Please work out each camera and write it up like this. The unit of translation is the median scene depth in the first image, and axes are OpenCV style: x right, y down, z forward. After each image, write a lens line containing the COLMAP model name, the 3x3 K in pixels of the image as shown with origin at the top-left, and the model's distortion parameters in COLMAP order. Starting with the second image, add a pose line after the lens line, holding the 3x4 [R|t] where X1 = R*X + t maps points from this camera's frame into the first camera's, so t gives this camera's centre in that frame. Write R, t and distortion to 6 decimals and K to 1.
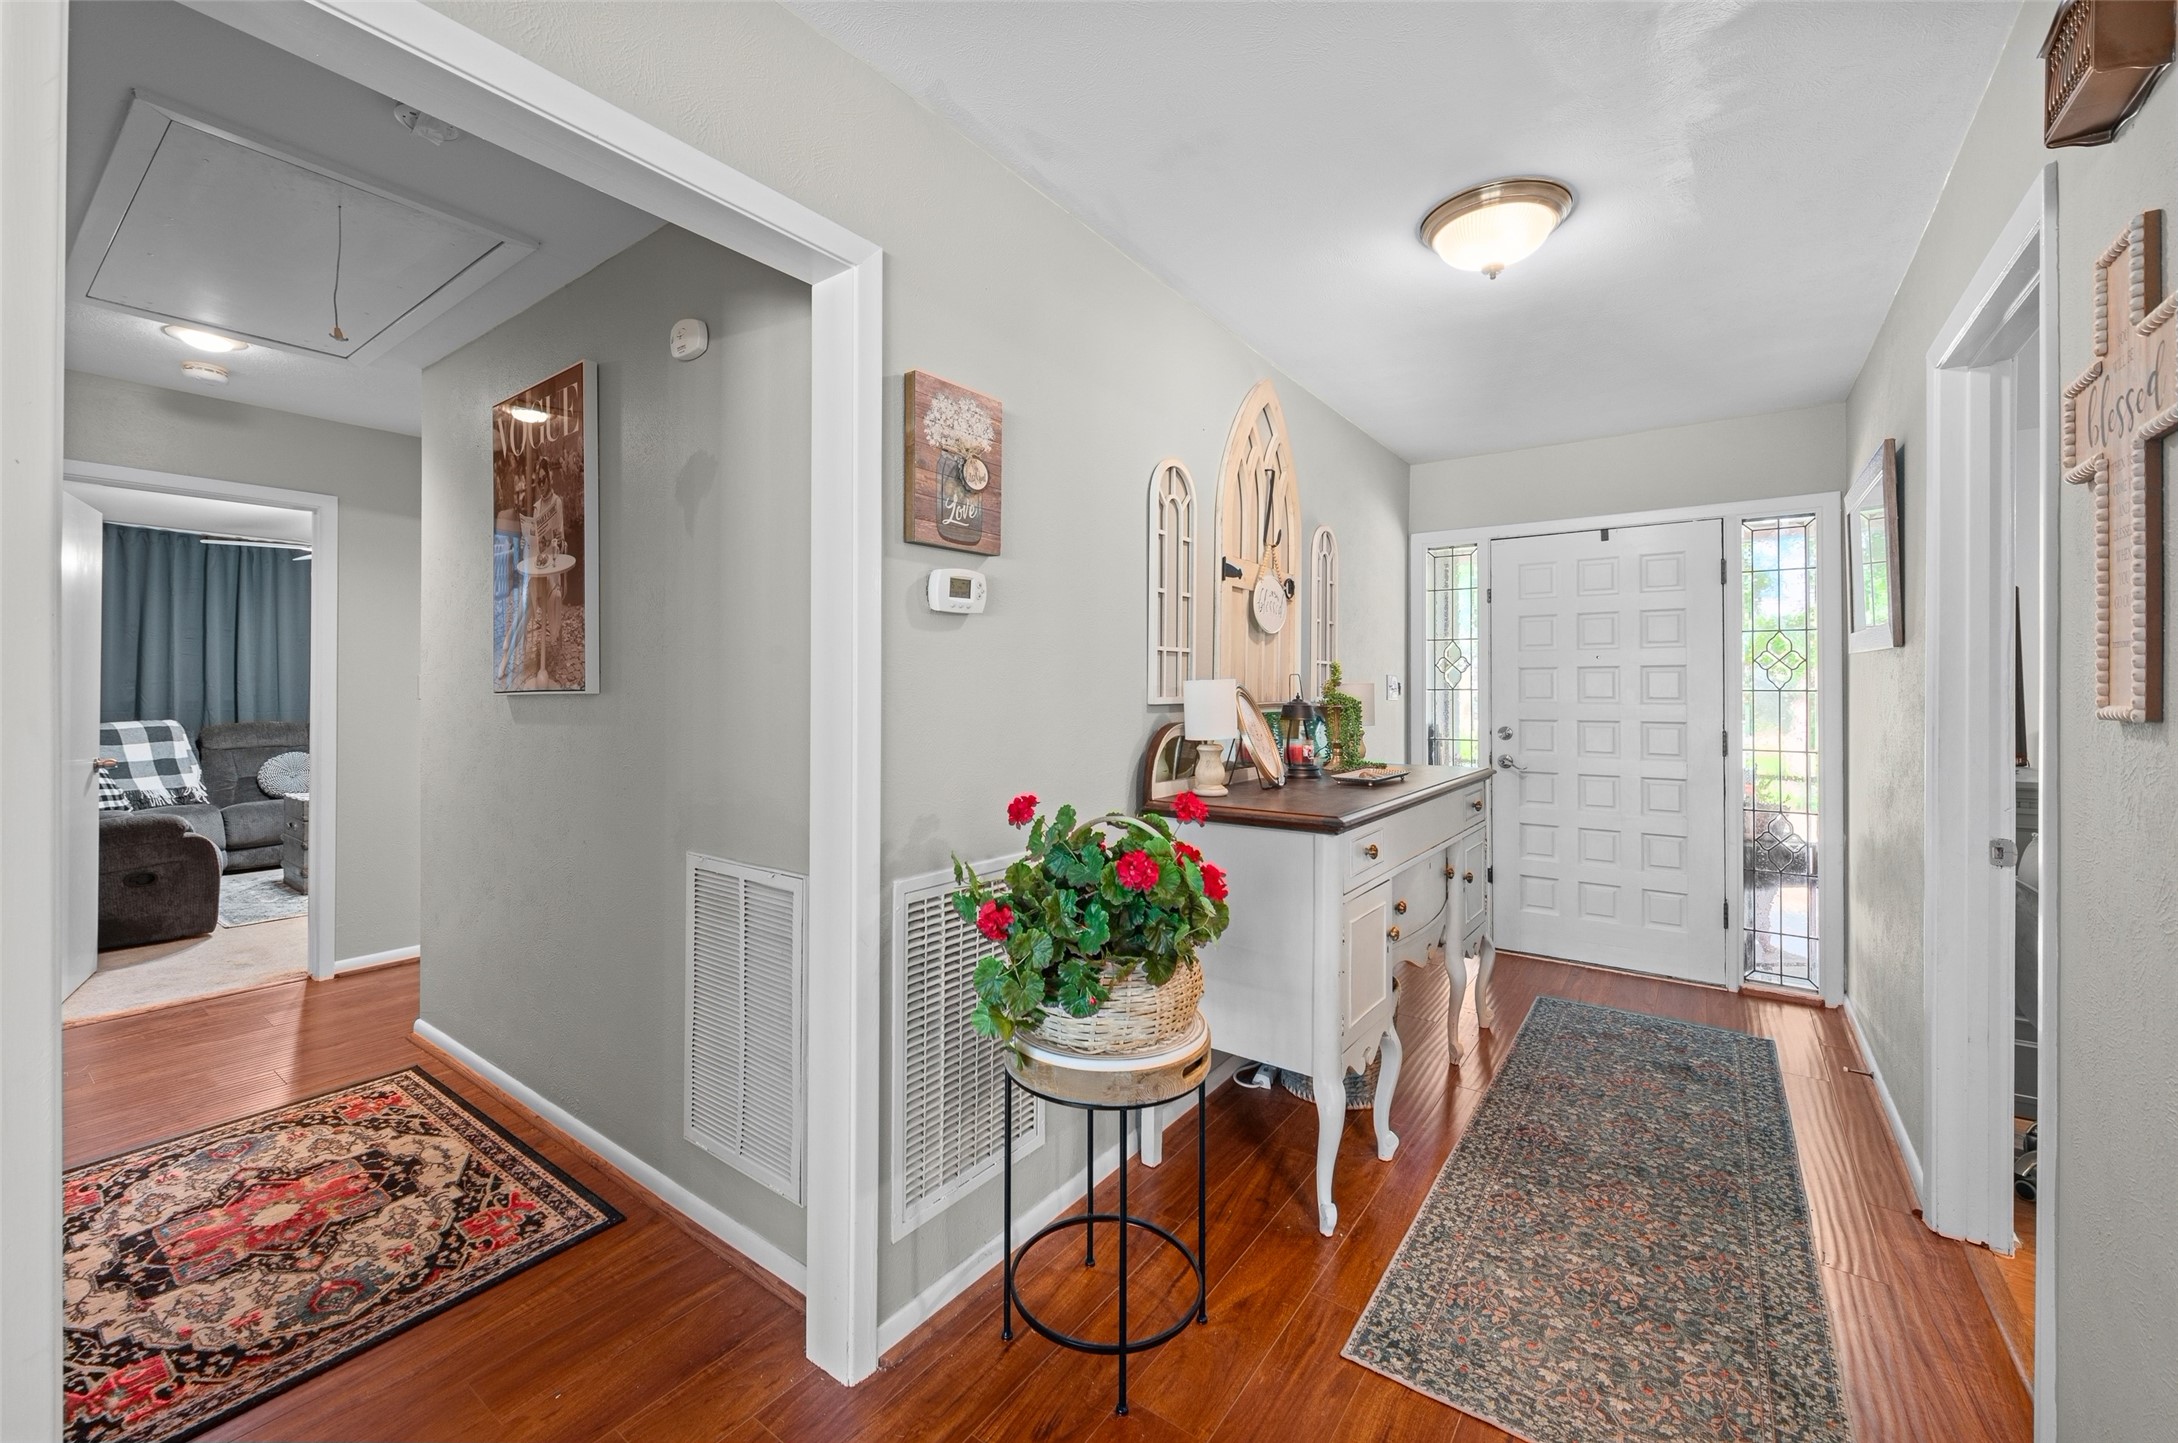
lens RADIAL K [[859.0, 0, 1056.3], [0, 859.0, 691.7], [0, 0, 1]] dist [-0.000749, -0.000732]
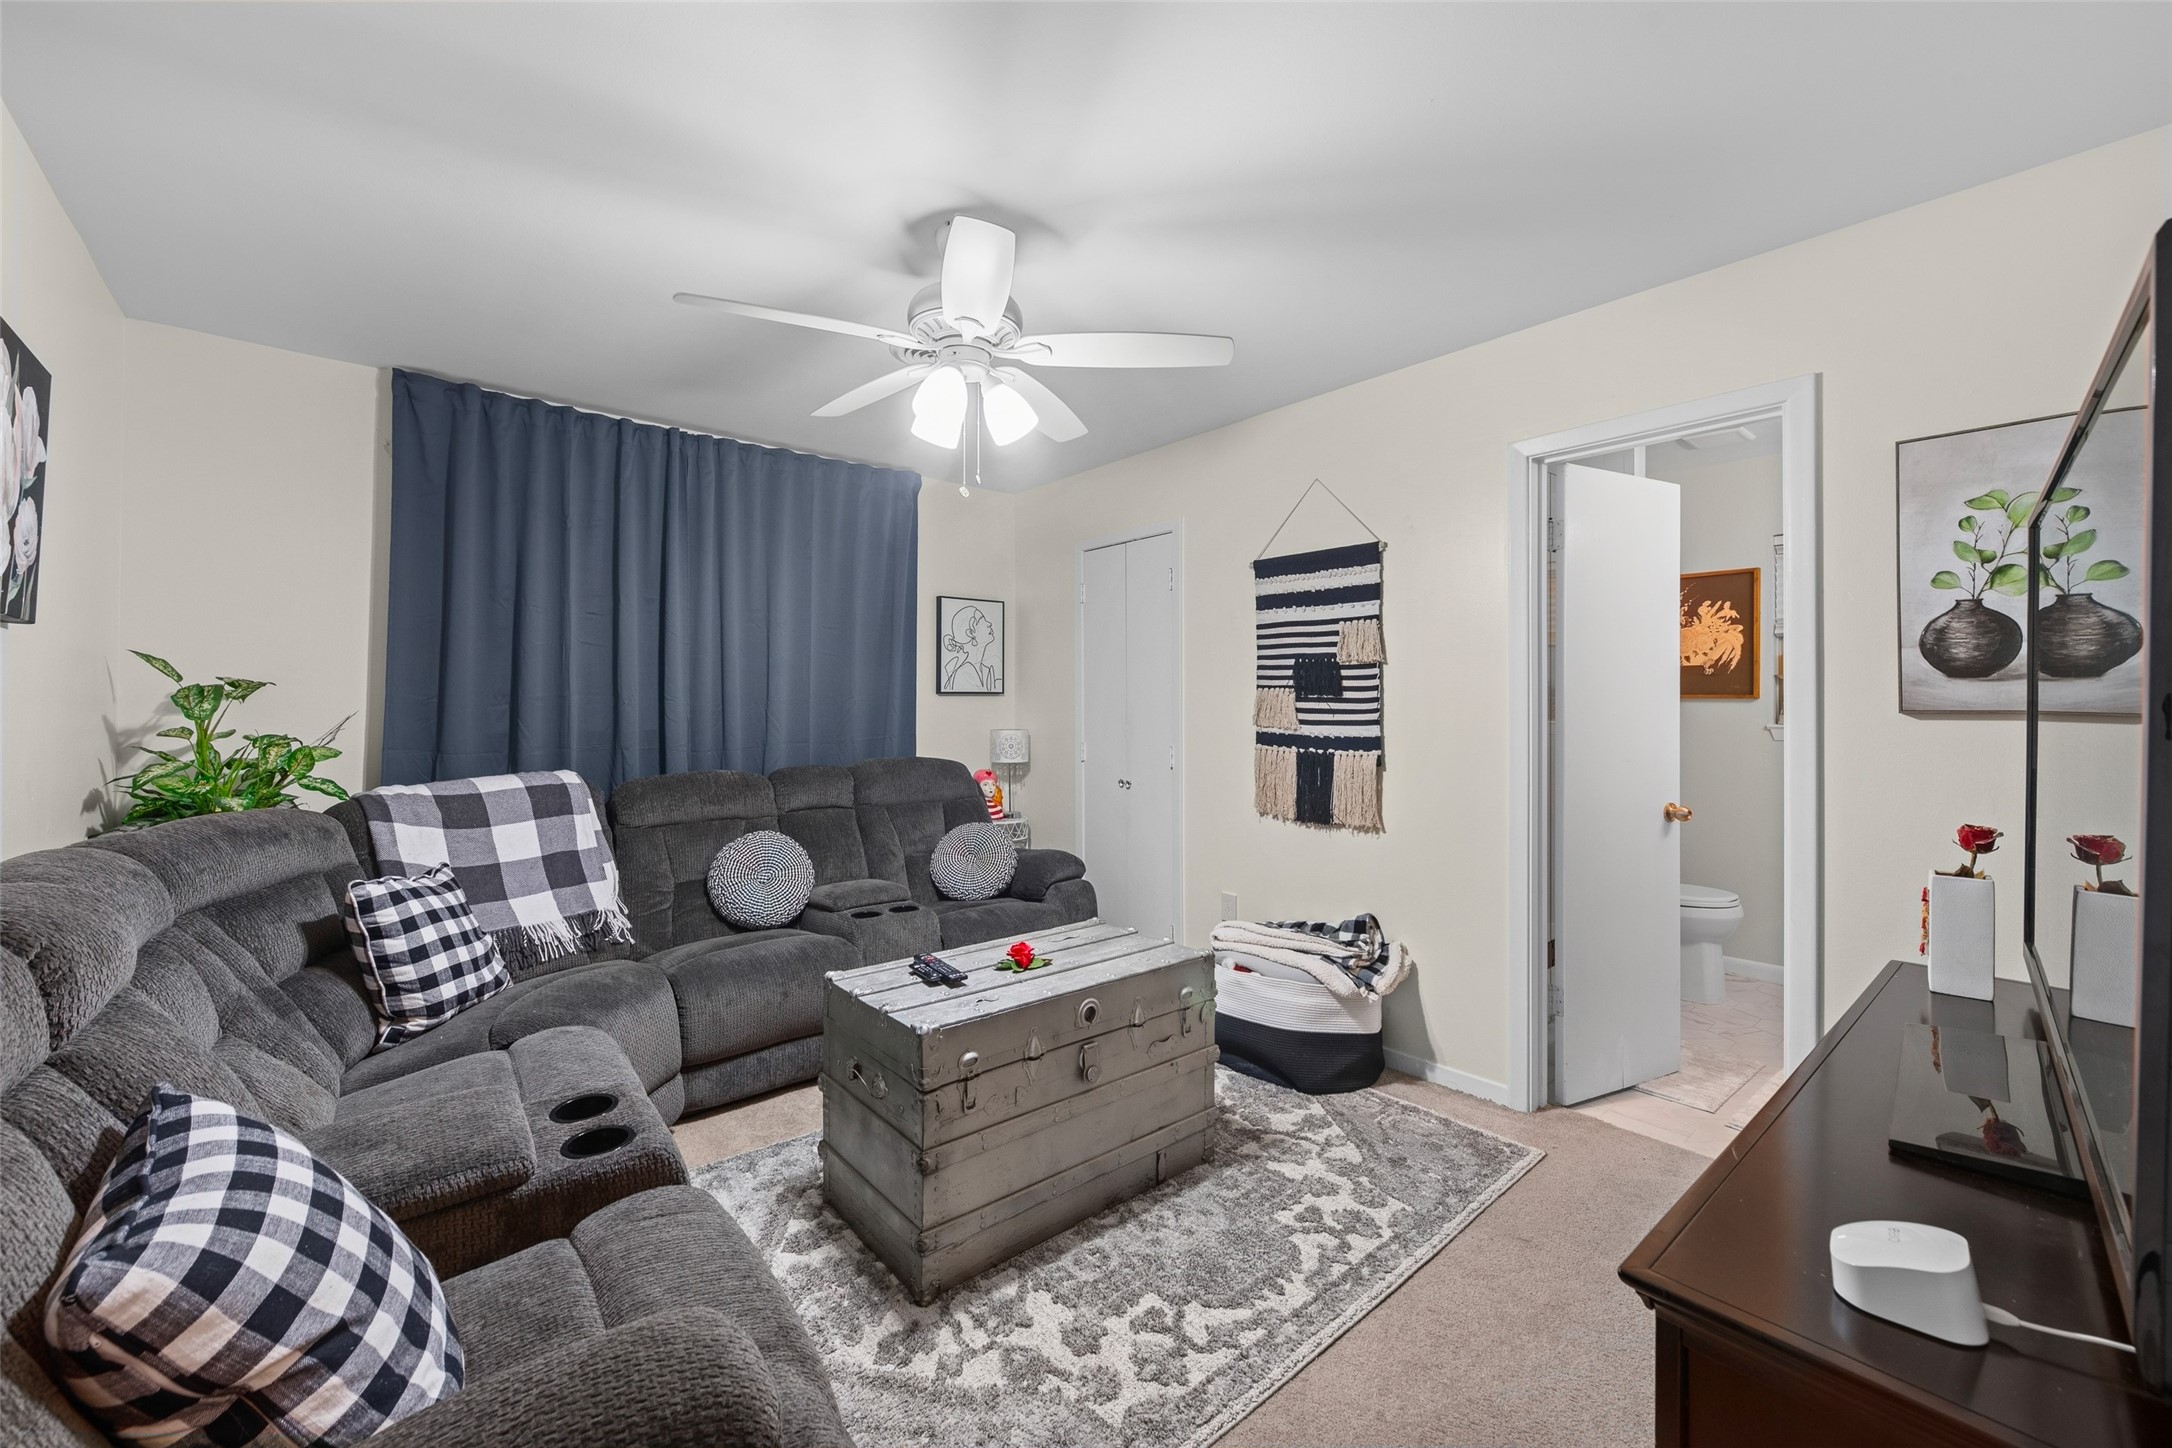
lens RADIAL K [[858.4, 0, 1078.6], [0, 858.4, 706.8], [0, 0, 1]] dist [-0.000761, -0.000119]
pose [[0.976839, 0.003400, -0.213951, -0.634280], [-0.003258, 0.999994, 0.001013, -0.006726], [0.213953, -0.000293, 0.976844, 0.573634]]
